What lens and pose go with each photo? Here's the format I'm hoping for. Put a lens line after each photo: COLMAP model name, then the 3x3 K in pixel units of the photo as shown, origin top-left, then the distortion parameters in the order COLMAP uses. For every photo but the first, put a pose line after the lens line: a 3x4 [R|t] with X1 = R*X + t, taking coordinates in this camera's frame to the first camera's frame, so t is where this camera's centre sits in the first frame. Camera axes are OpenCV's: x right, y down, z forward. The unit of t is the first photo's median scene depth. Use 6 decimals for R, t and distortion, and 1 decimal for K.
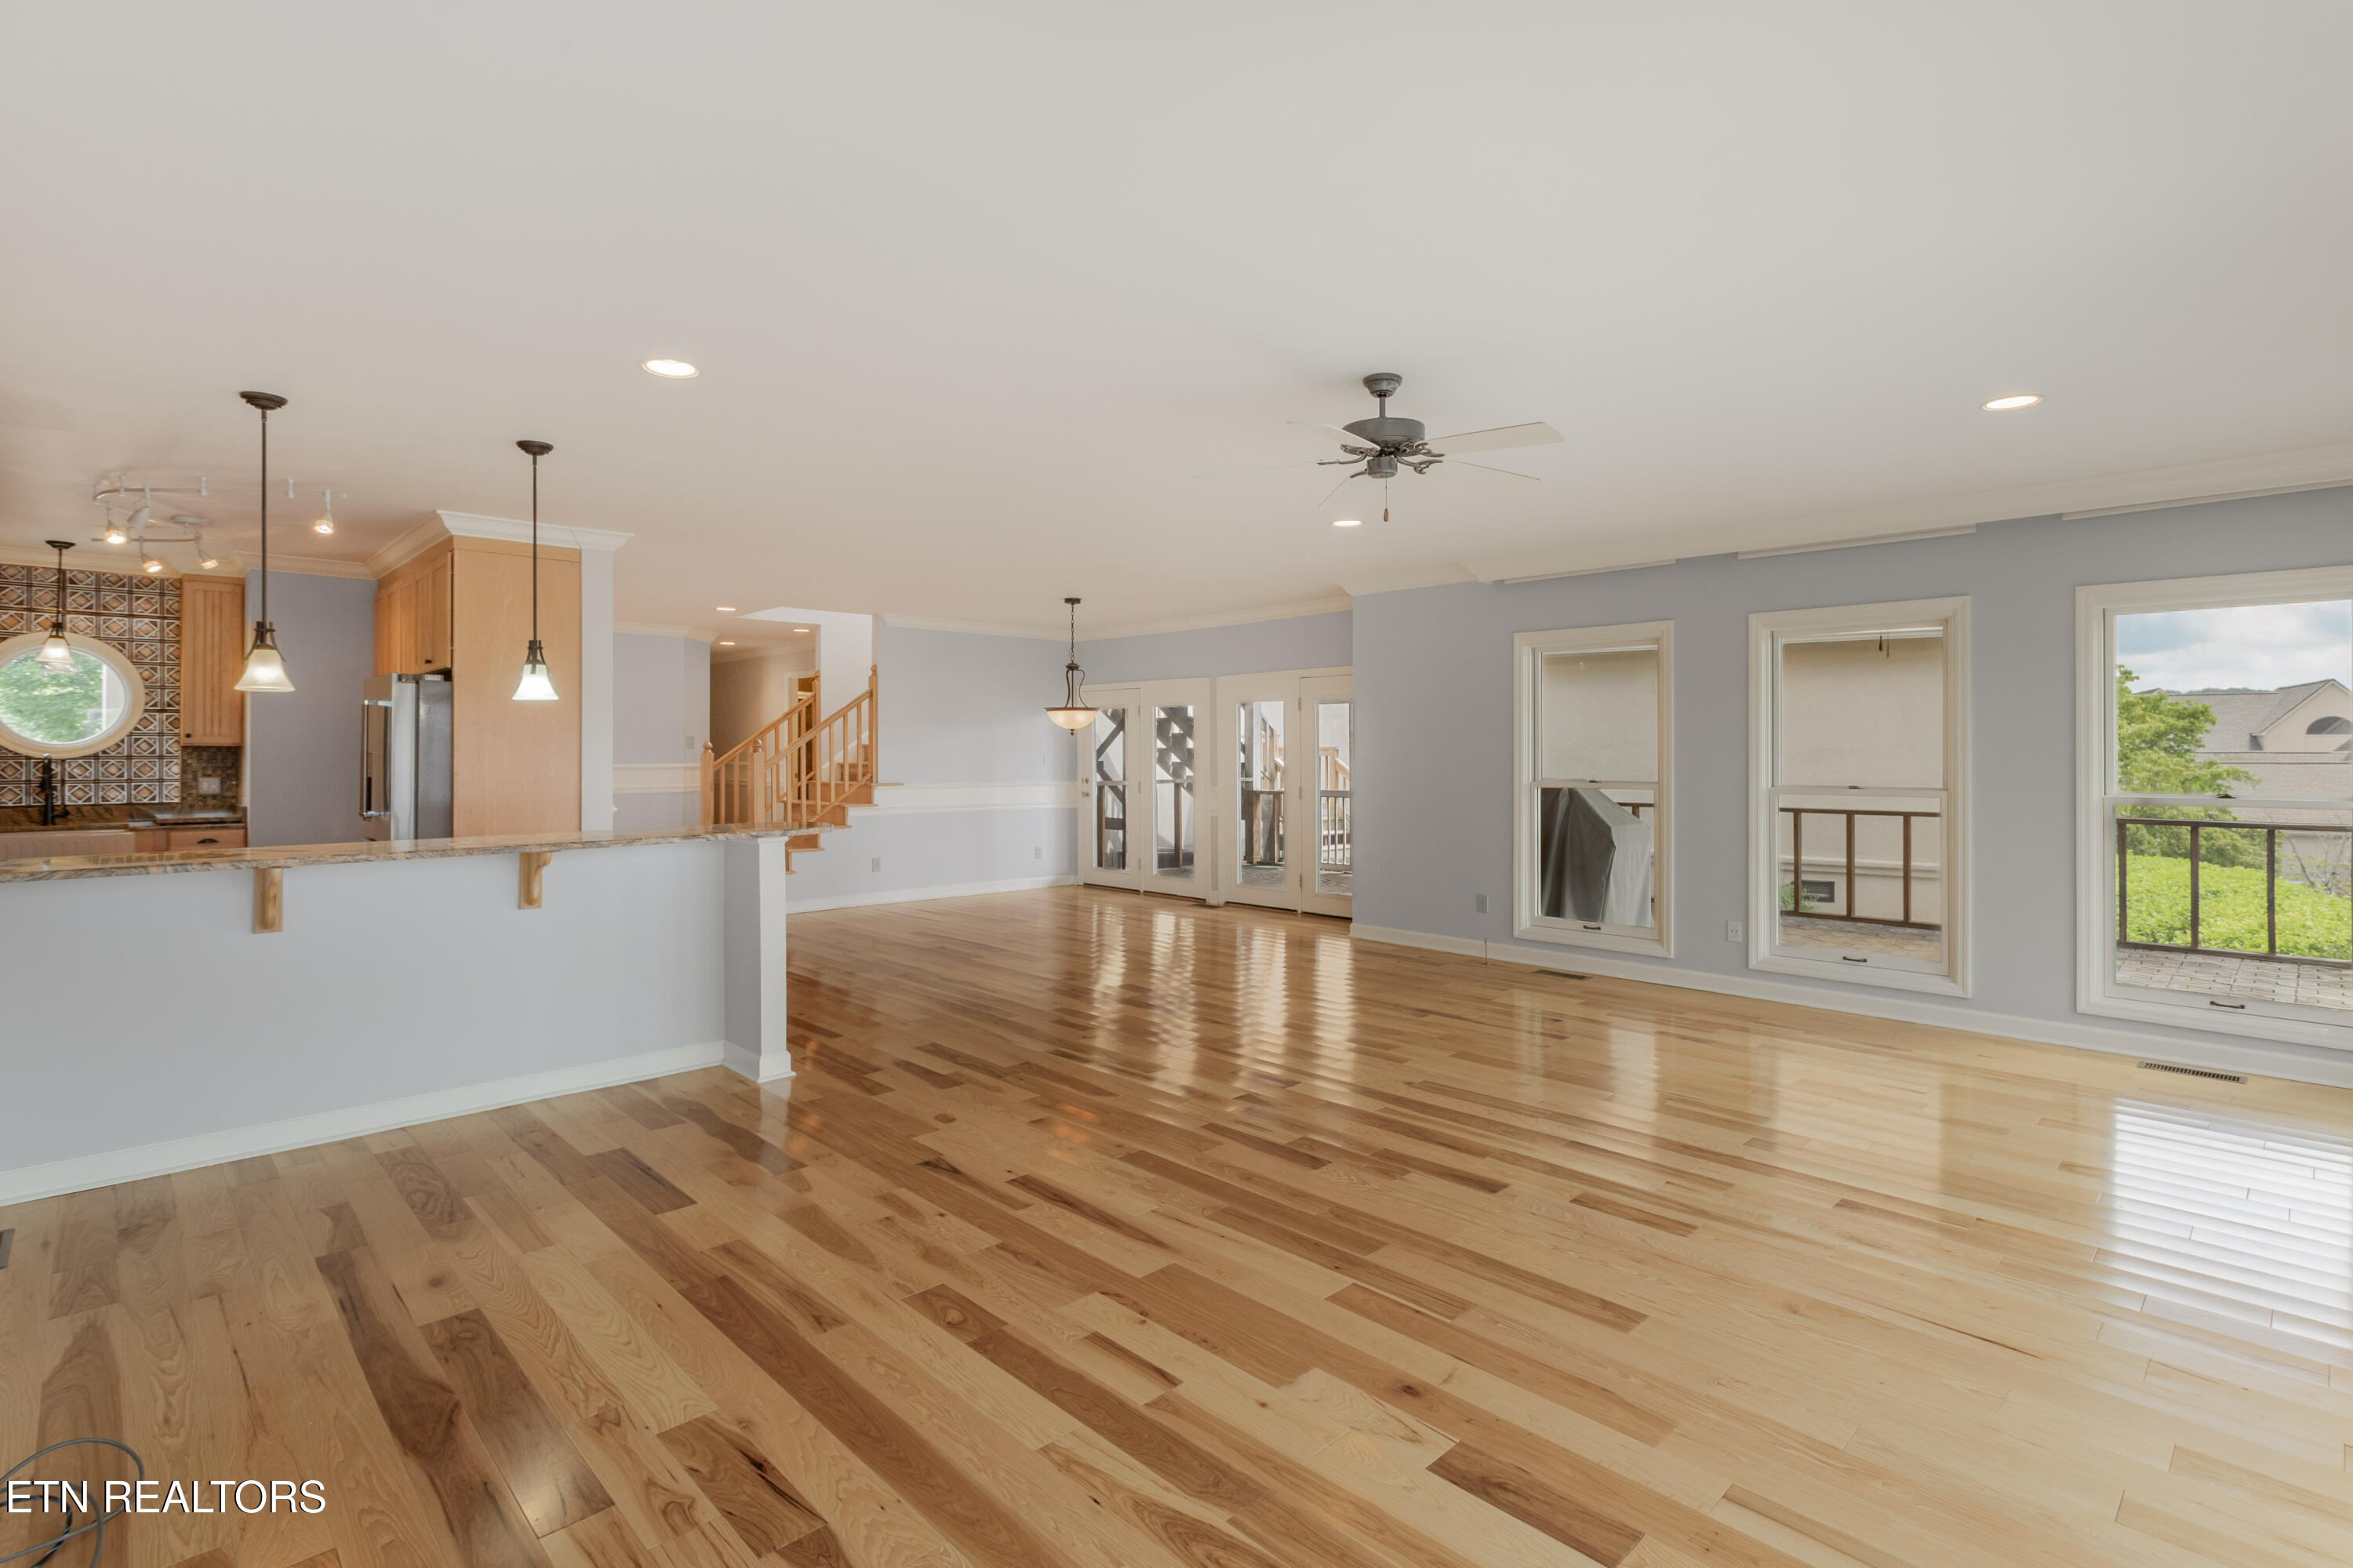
lens RADIAL K [[1113.3, 0, 1173.9], [0, 1113.3, 742.0], [0, 0, 1]] dist [0.002427, -0.000087]
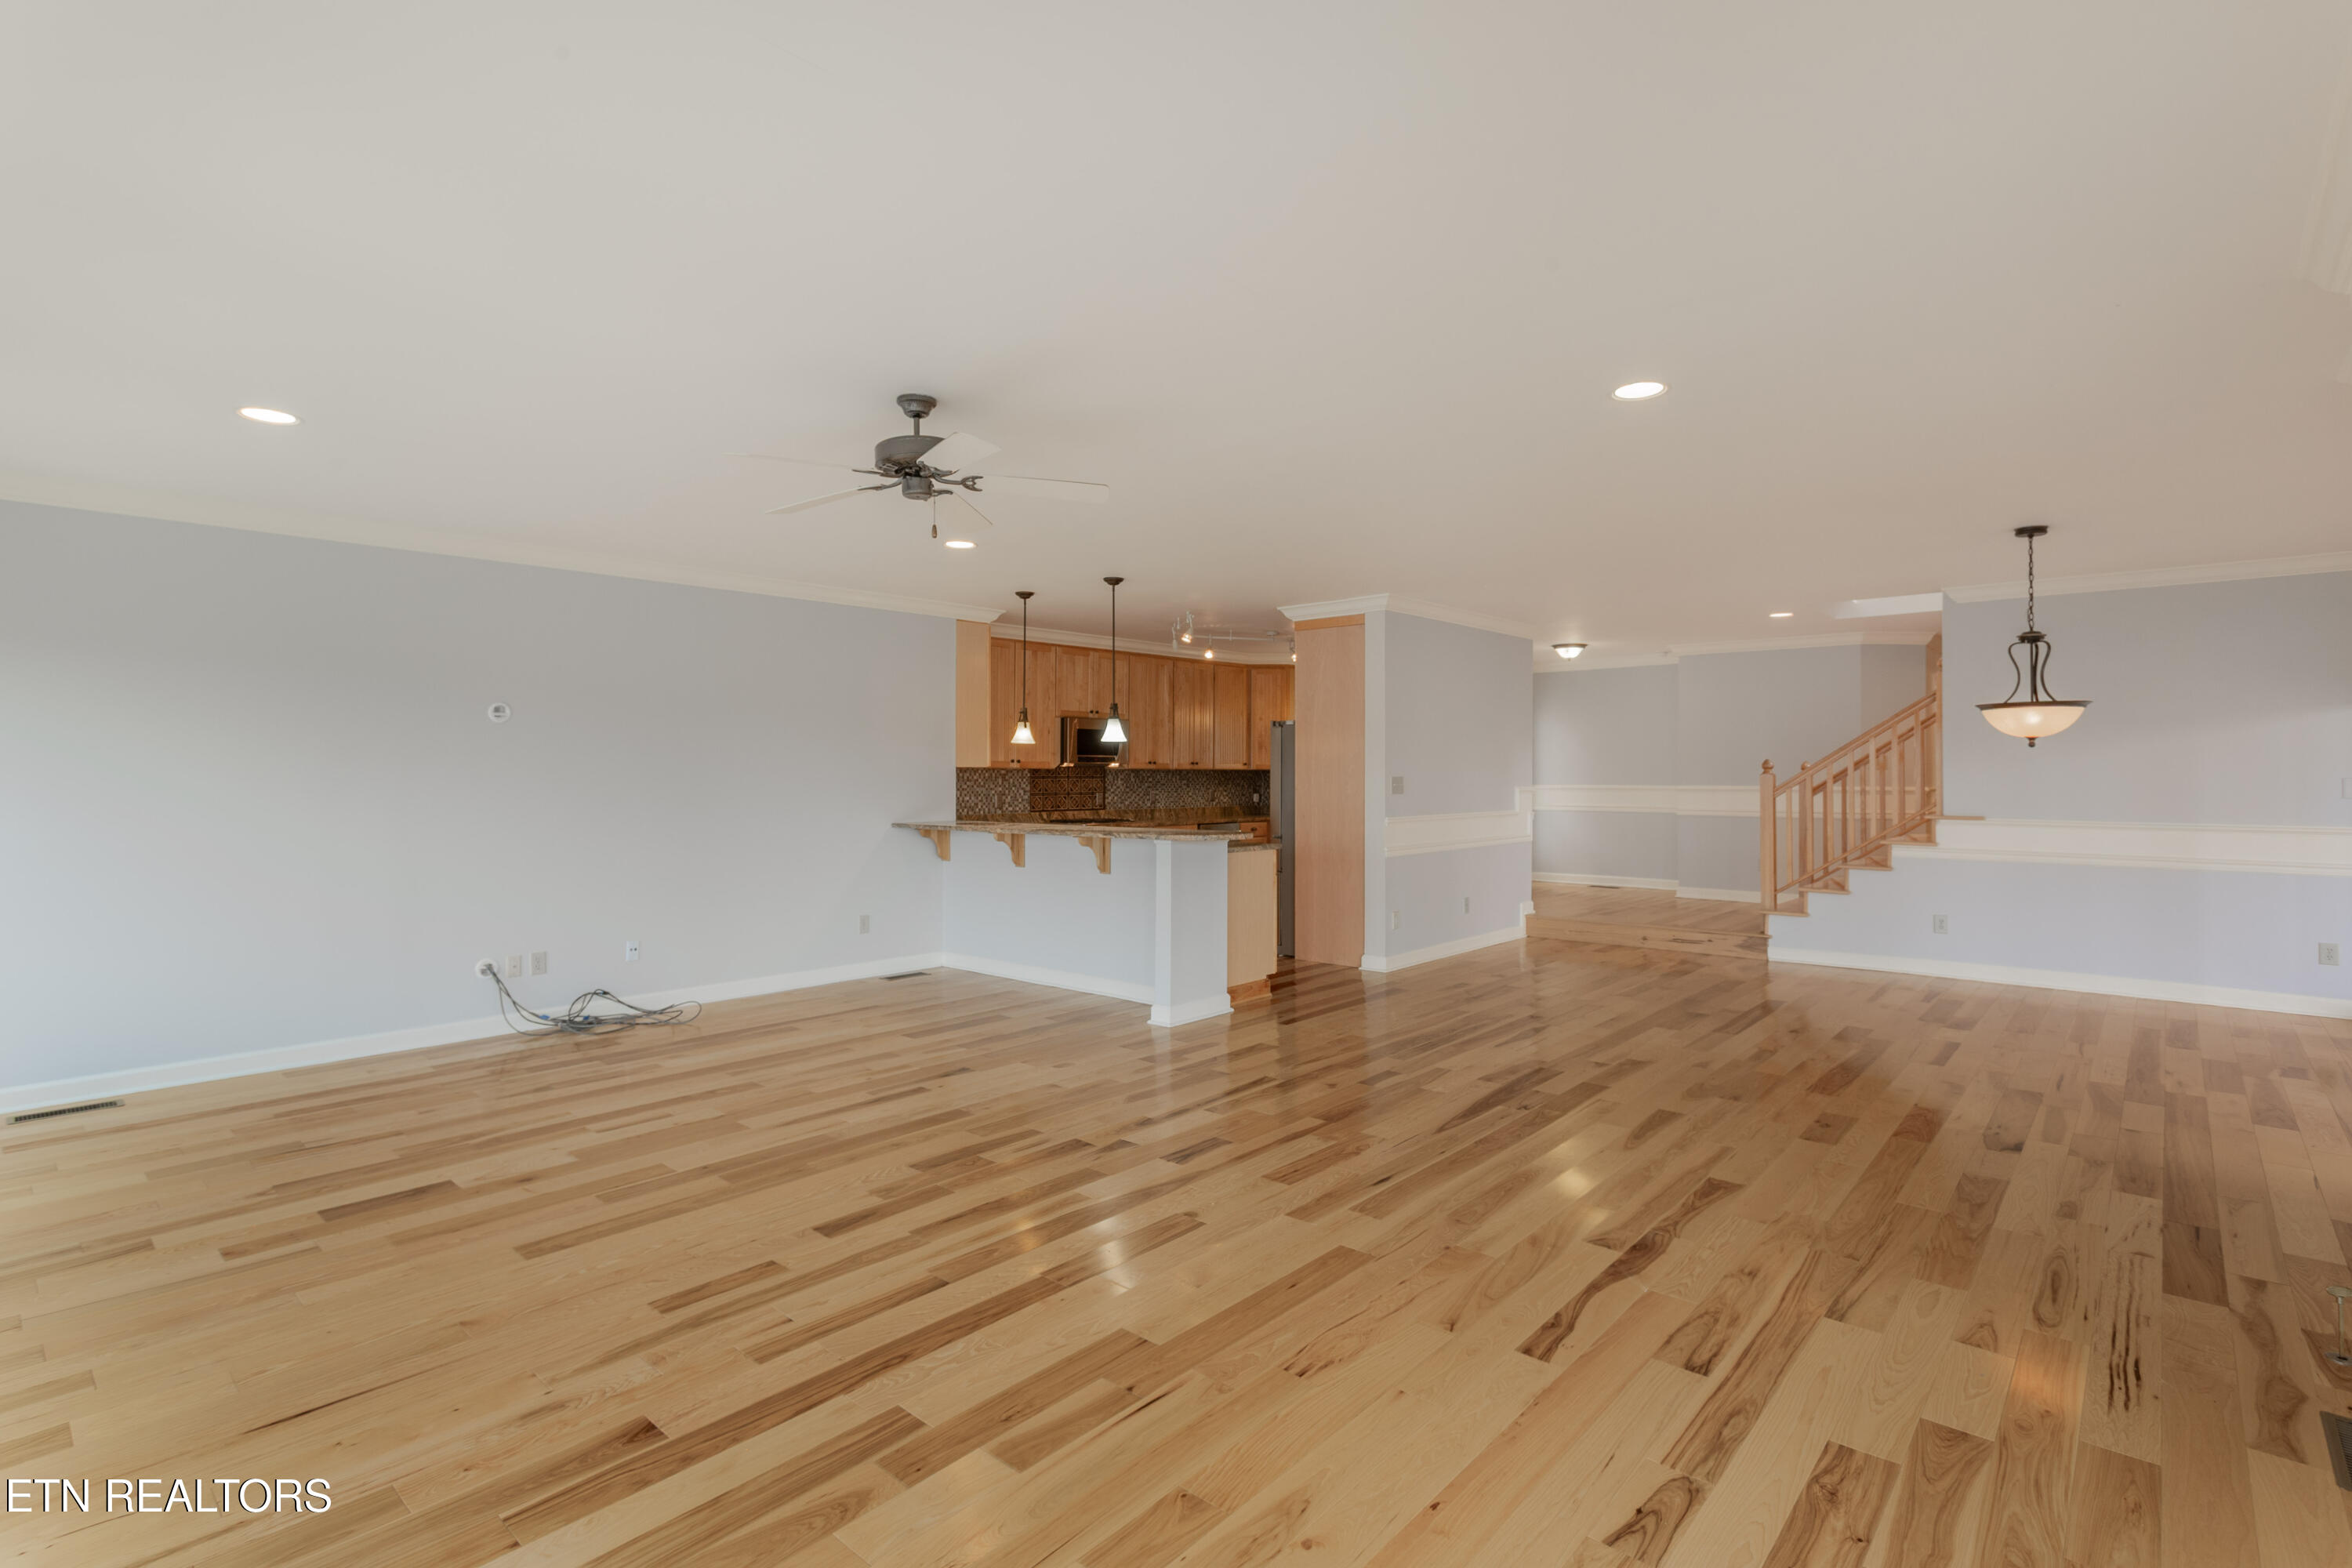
lens RADIAL K [[1112.8, 0, 1177.1], [0, 1112.8, 773.9], [0, 0, 1]] dist [0.002427, -0.000087]
pose [[0.075134, 0.001323, -0.997173, 0.854480], [0.010013, 0.999948, 0.002081, 0.004656], [0.997123, -0.010141, 0.075117, 0.830691]]
